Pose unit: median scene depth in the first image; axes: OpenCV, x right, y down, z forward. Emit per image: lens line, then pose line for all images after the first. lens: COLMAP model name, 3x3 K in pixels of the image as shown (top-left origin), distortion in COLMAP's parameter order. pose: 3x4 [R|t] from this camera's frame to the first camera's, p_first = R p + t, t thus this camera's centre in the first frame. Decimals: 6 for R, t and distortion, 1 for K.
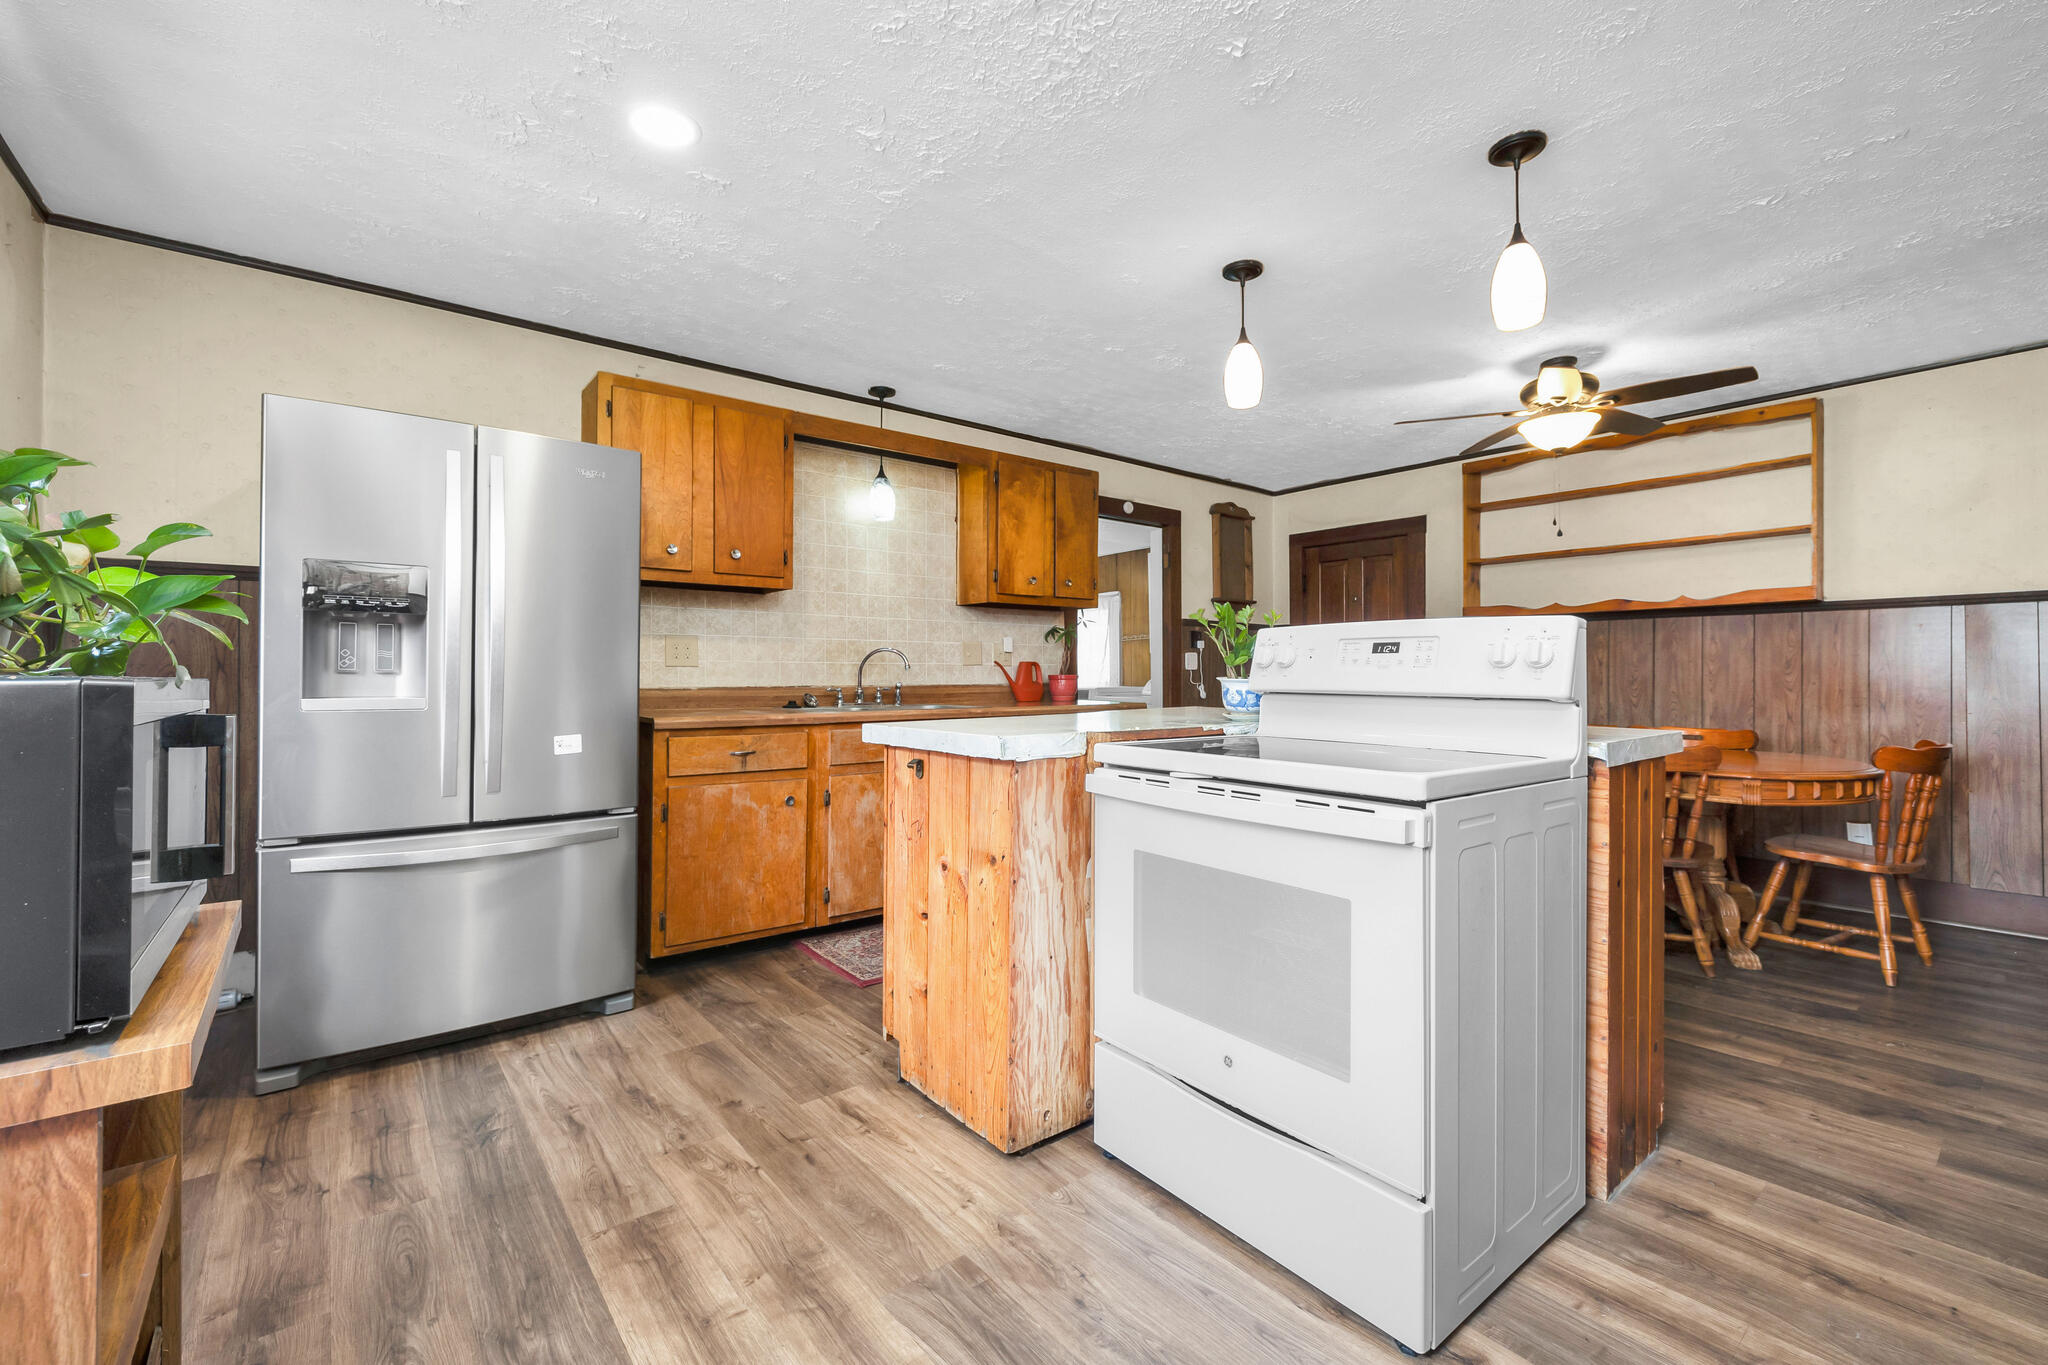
lens RADIAL K [[862.9, 0, 1028.9], [0, 862.9, 676.6], [0, 0, 1]] dist [-0.002296, 0.000961]
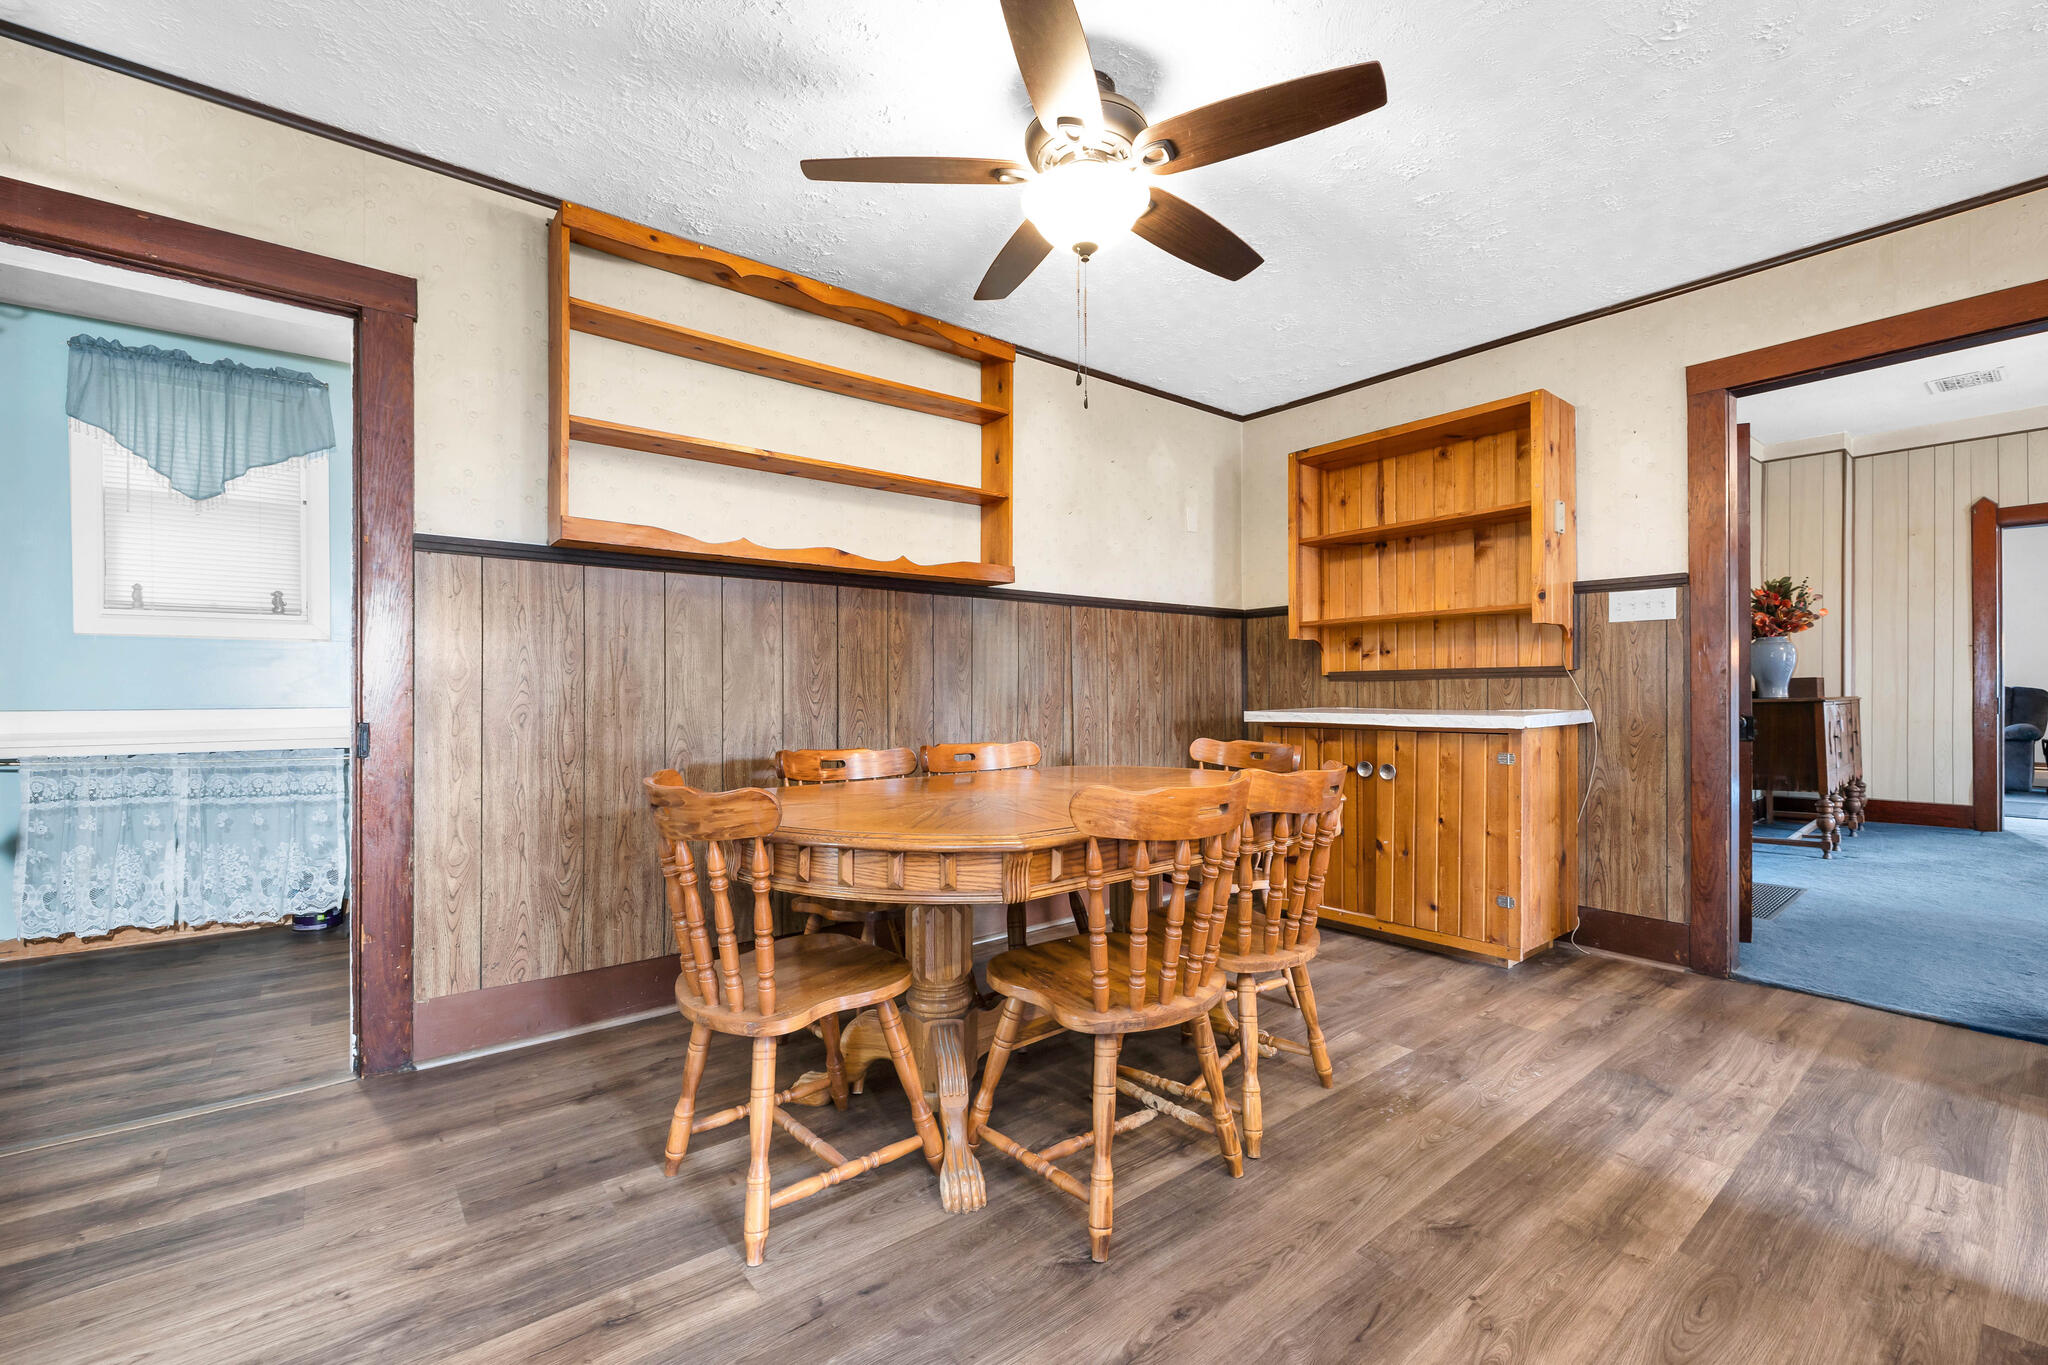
lens RADIAL K [[862.9, 0, 1028.5], [0, 862.9, 688.0], [0, 0, 1]] dist [-0.002296, 0.000961]
pose [[0.001405, 0.002751, 0.999995, 0.057742], [0.000923, 0.999996, -0.002753, 0.015200], [-0.999999, 0.000927, 0.001402, 0.926661]]
